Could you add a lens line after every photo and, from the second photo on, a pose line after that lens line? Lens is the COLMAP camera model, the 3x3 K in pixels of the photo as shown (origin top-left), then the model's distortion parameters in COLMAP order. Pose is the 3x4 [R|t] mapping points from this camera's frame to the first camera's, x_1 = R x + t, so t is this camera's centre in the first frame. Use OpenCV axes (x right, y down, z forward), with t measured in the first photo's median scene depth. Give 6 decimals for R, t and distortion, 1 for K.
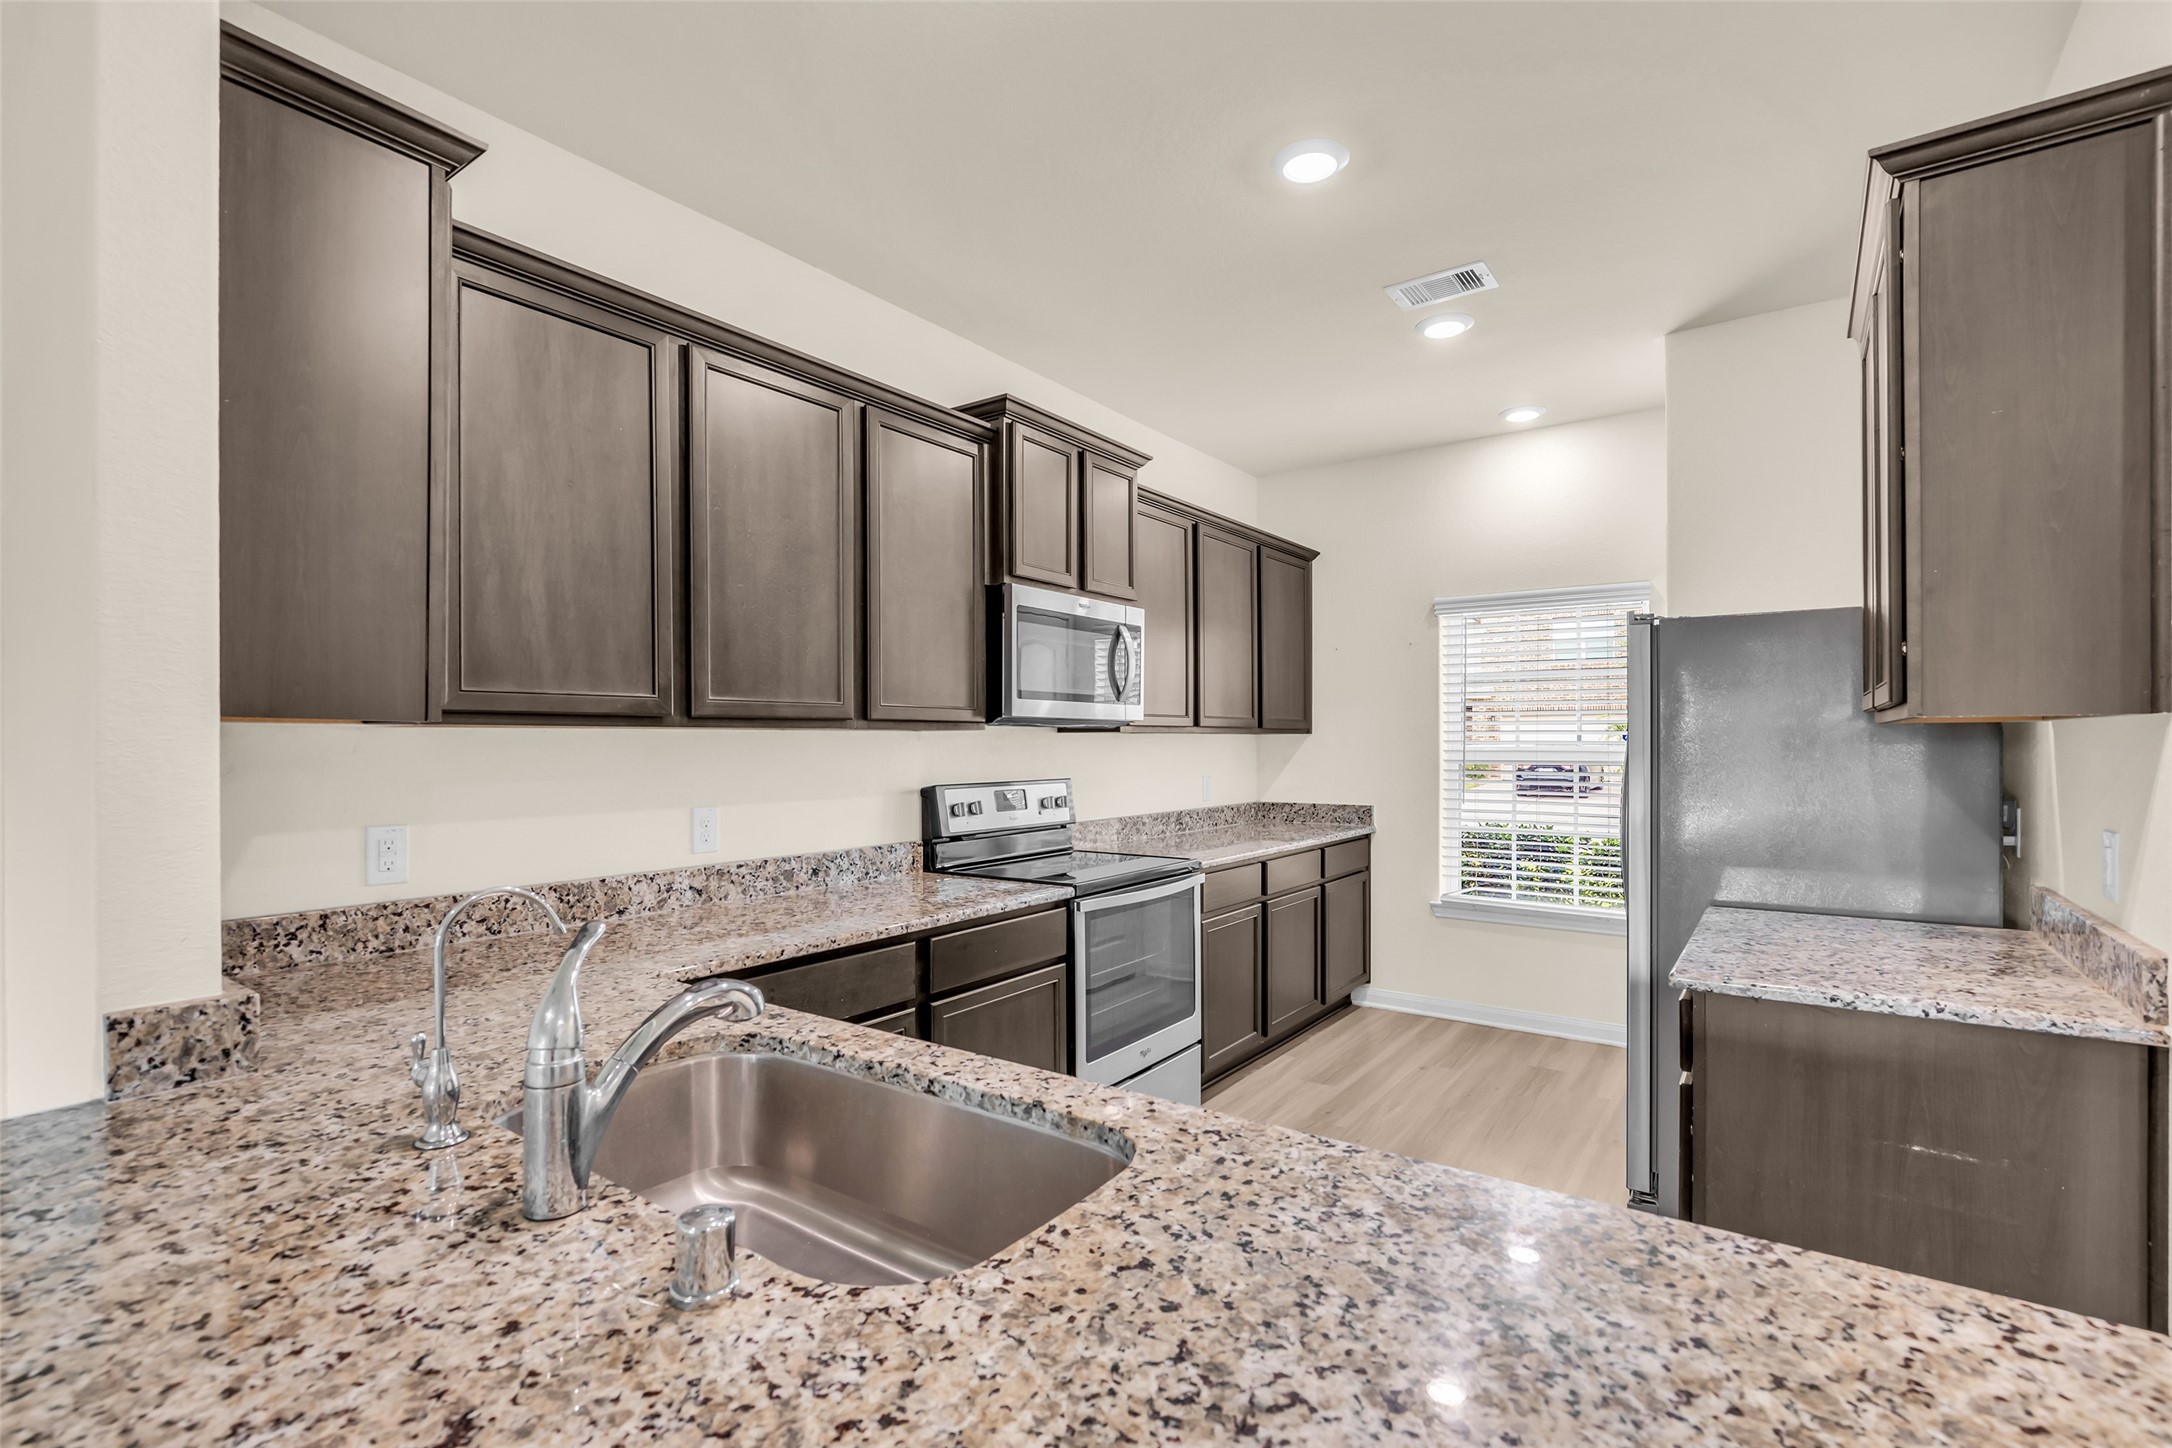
lens RADIAL K [[1005.8, 0, 1080.6], [0, 1005.8, 746.1], [0, 0, 1]] dist [-0.018856, 0.005609]
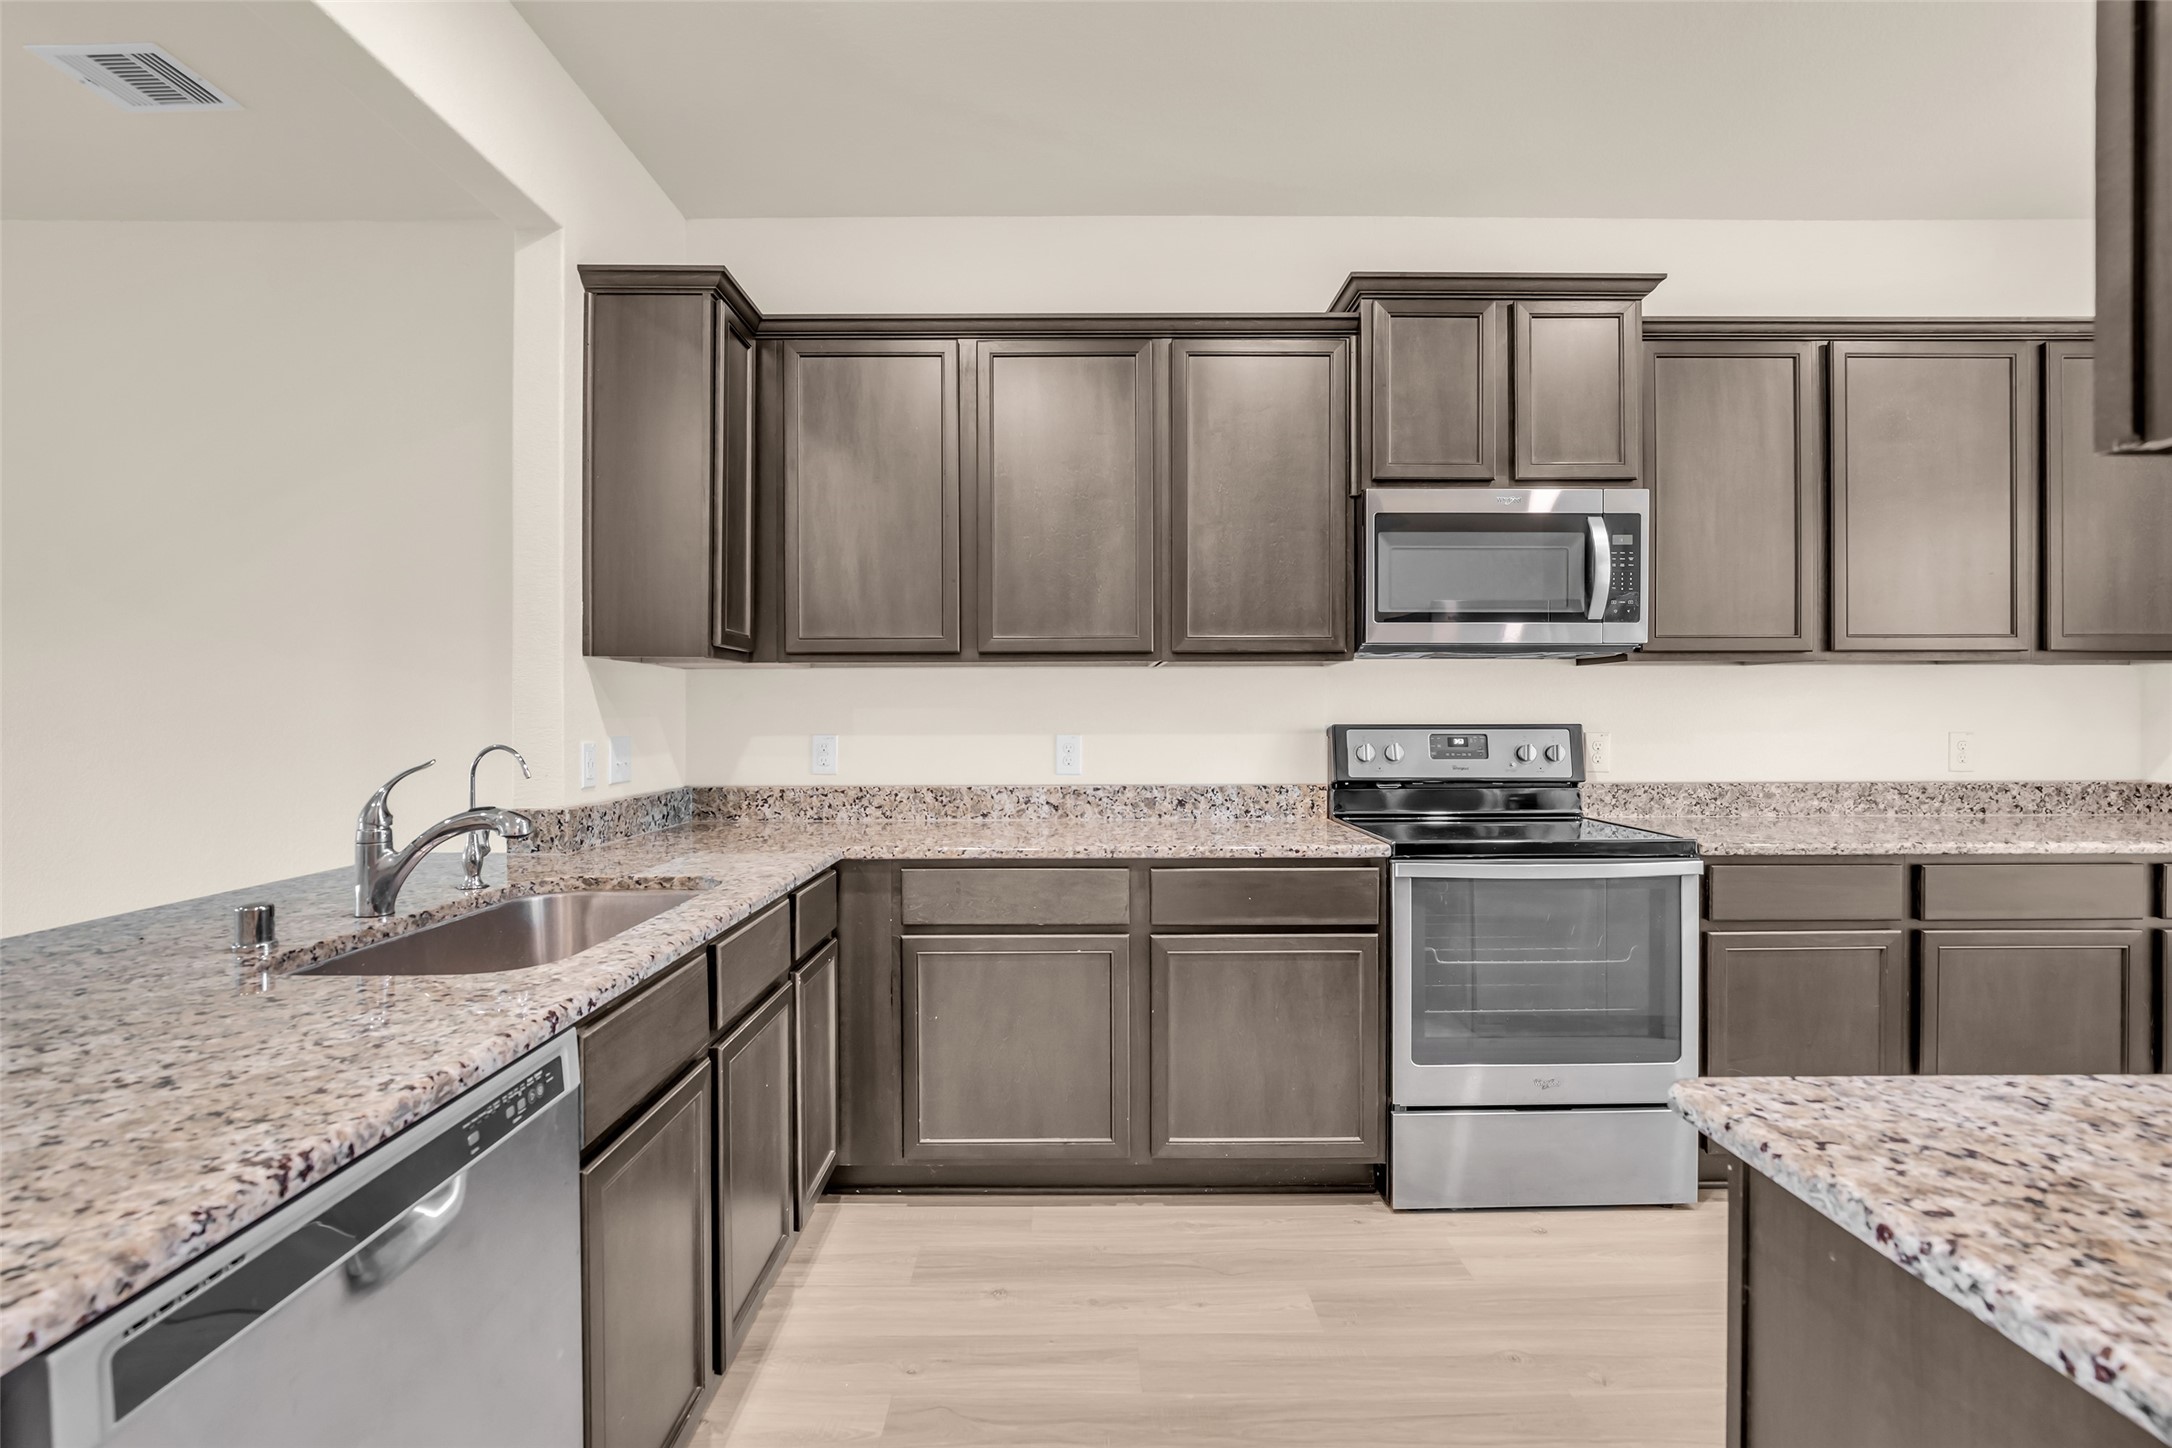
lens RADIAL K [[1005.8, 0, 1076.3], [0, 1005.8, 722.1], [0, 0, 1]] dist [-0.018856, 0.005609]
pose [[0.585227, 0.009894, -0.810809, 0.524321], [-0.002258, 0.999942, 0.010572, 0.031871], [0.810867, -0.004356, 0.585215, 0.312369]]
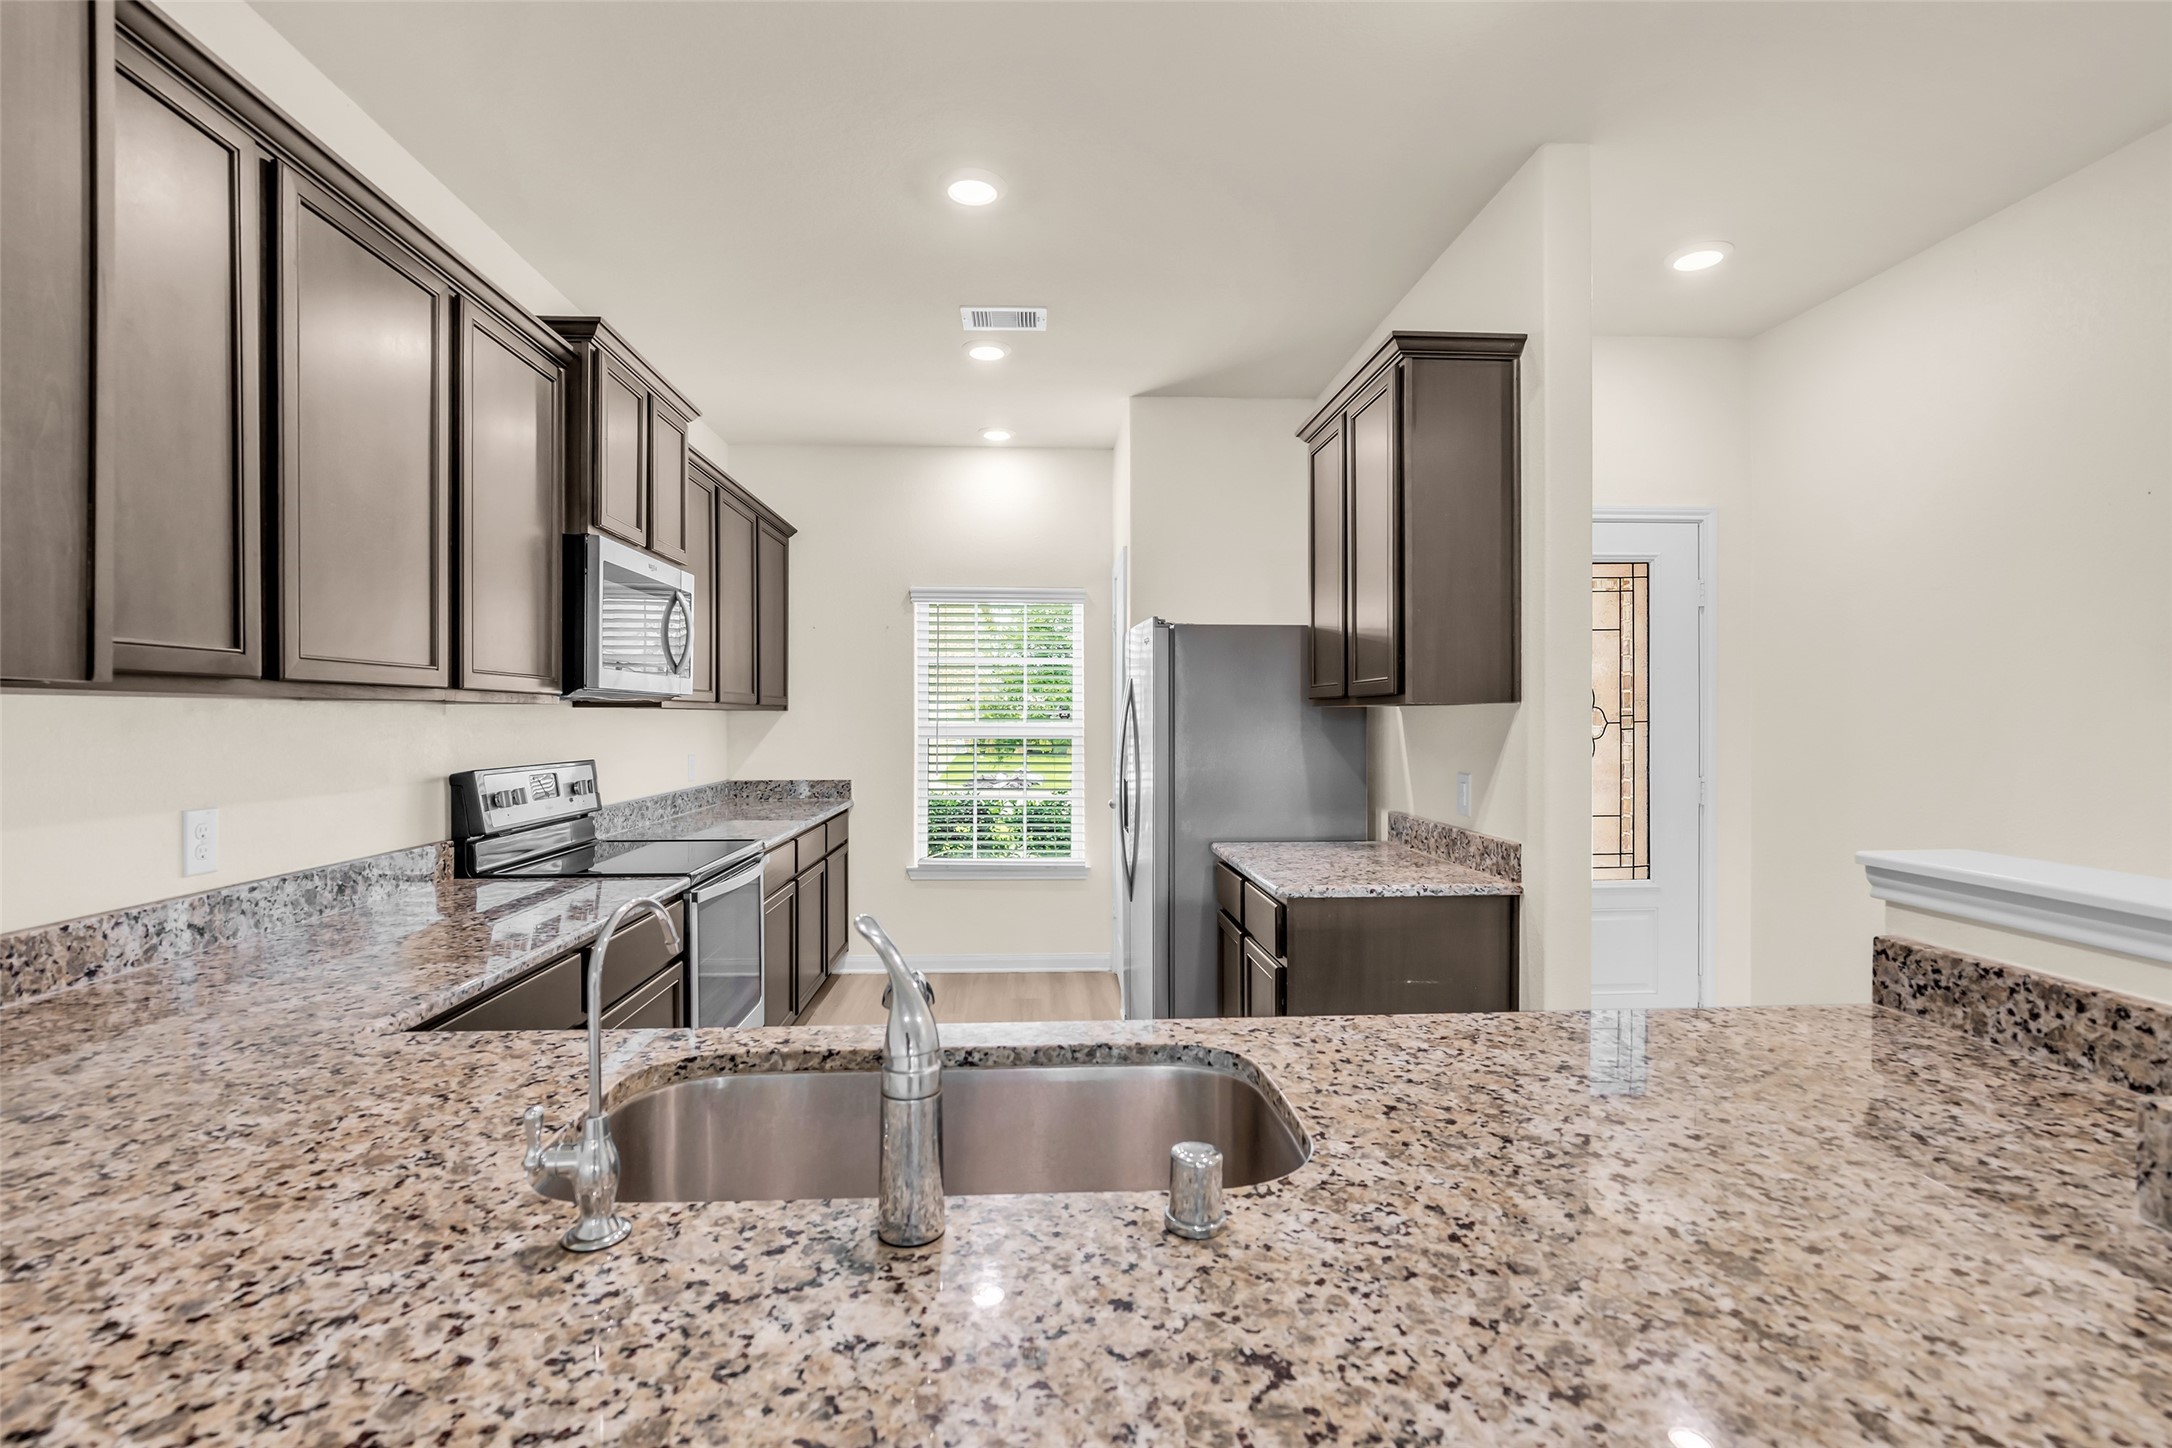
lens RADIAL K [[1005.8, 0, 1093.4], [0, 1005.8, 723.5], [0, 0, 1]] dist [-0.018856, 0.005609]
pose [[0.770554, -0.000110, 0.637375, -0.313114], [-0.000037, 1.000000, 0.000218, 0.000679], [-0.637375, -0.000192, 0.770554, 0.062738]]
